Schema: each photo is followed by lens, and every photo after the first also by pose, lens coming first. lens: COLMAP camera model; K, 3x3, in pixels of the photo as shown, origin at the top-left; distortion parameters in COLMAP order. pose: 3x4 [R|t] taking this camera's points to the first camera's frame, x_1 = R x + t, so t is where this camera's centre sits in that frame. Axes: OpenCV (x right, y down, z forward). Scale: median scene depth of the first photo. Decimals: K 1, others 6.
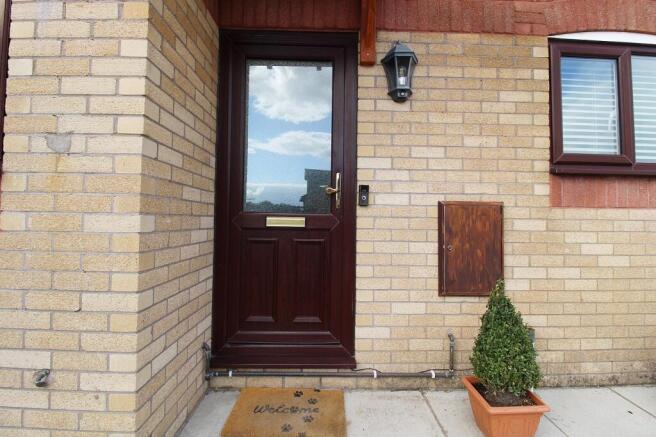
lens RADIAL K [[304.9, 0, 328.7], [0, 304.9, 210.1], [0, 0, 1]] dist [0.001233, -0.014147]
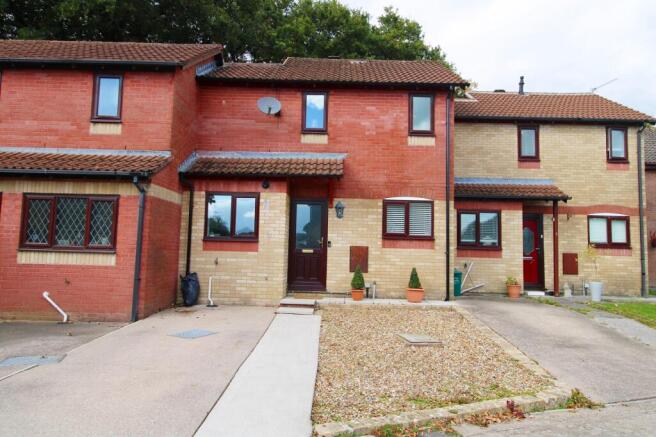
lens RADIAL K [[466.7, 0, 328.9], [0, 466.7, 210.3], [0, 0, 1]] dist [0.003840, 0.000965]
pose [[0.999564, 0.009820, -0.027840, 0.257880], [-0.011474, 0.998138, -0.059901, -0.114941], [0.027200, 0.060194, 0.997816, -4.522487]]
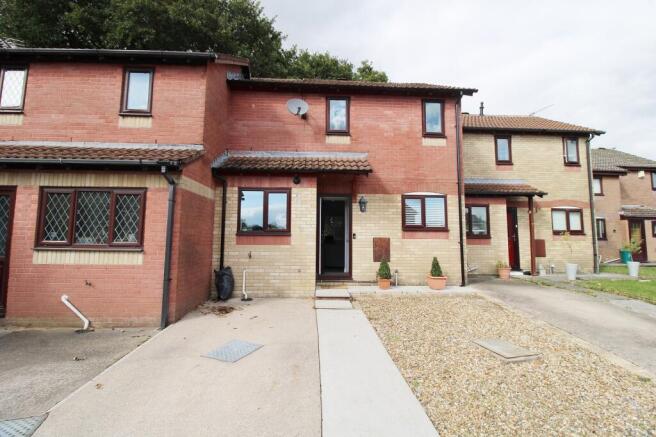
lens RADIAL K [[304.9, 0, 328.7], [0, 304.9, 210.1], [0, 0, 1]] dist [0.001233, -0.014147]
pose [[0.999418, -0.001685, 0.034068, -0.342495], [0.003846, 0.997976, -0.063478, -0.131410], [-0.033892, 0.063572, 0.997402, -2.898368]]
